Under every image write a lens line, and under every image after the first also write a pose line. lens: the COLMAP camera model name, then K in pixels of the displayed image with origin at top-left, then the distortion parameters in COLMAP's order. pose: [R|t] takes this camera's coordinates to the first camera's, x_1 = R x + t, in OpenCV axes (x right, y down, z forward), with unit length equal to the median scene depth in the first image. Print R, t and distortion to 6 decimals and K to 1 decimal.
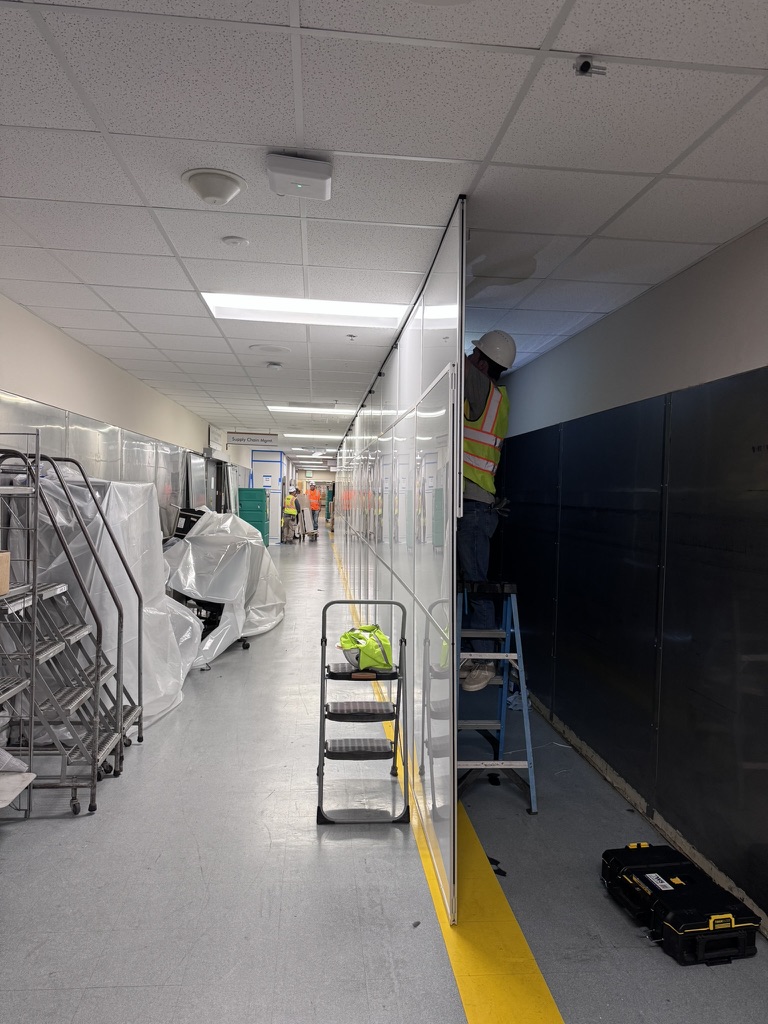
lens RADIAL K [[713.9, 0, 384.0], [0, 713.9, 512.0], [0, 0, 1]] dist [0.060989, -0.055550]
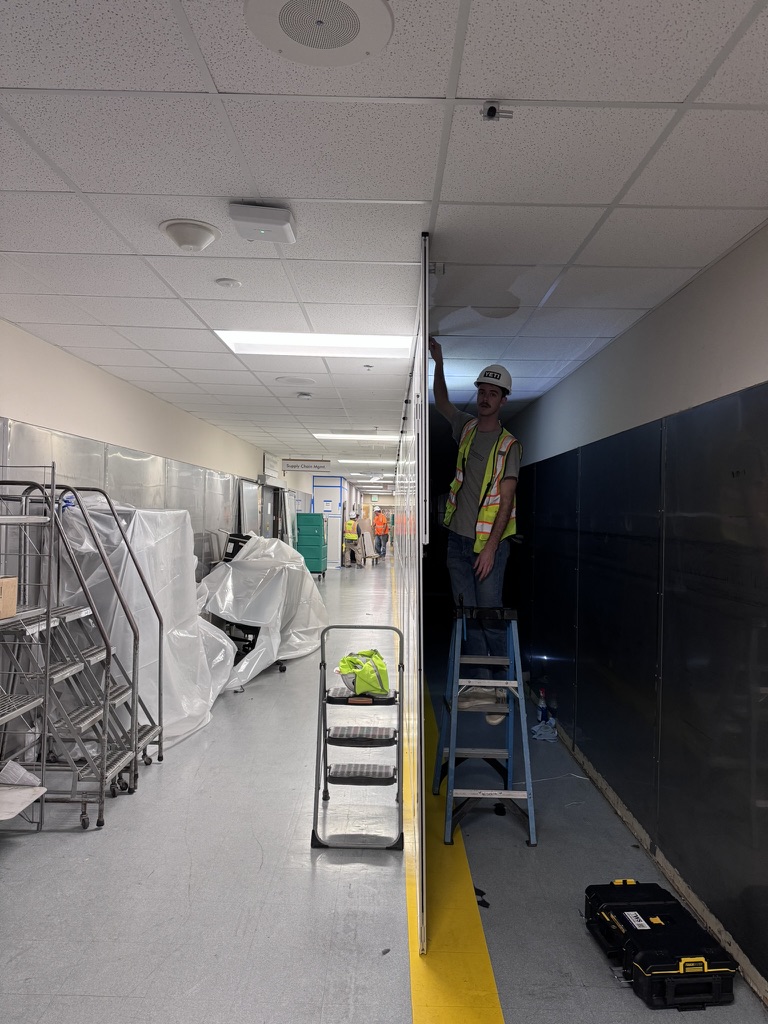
lens RADIAL K [[713.9, 0, 384.0], [0, 713.9, 512.0], [0, 0, 1]] dist [0.060989, -0.055550]
pose [[0.995039, -0.006352, -0.099280, 0.106138], [0.003045, 0.999437, -0.033422, -0.003583], [0.099436, 0.032954, 0.994498, -0.012483]]
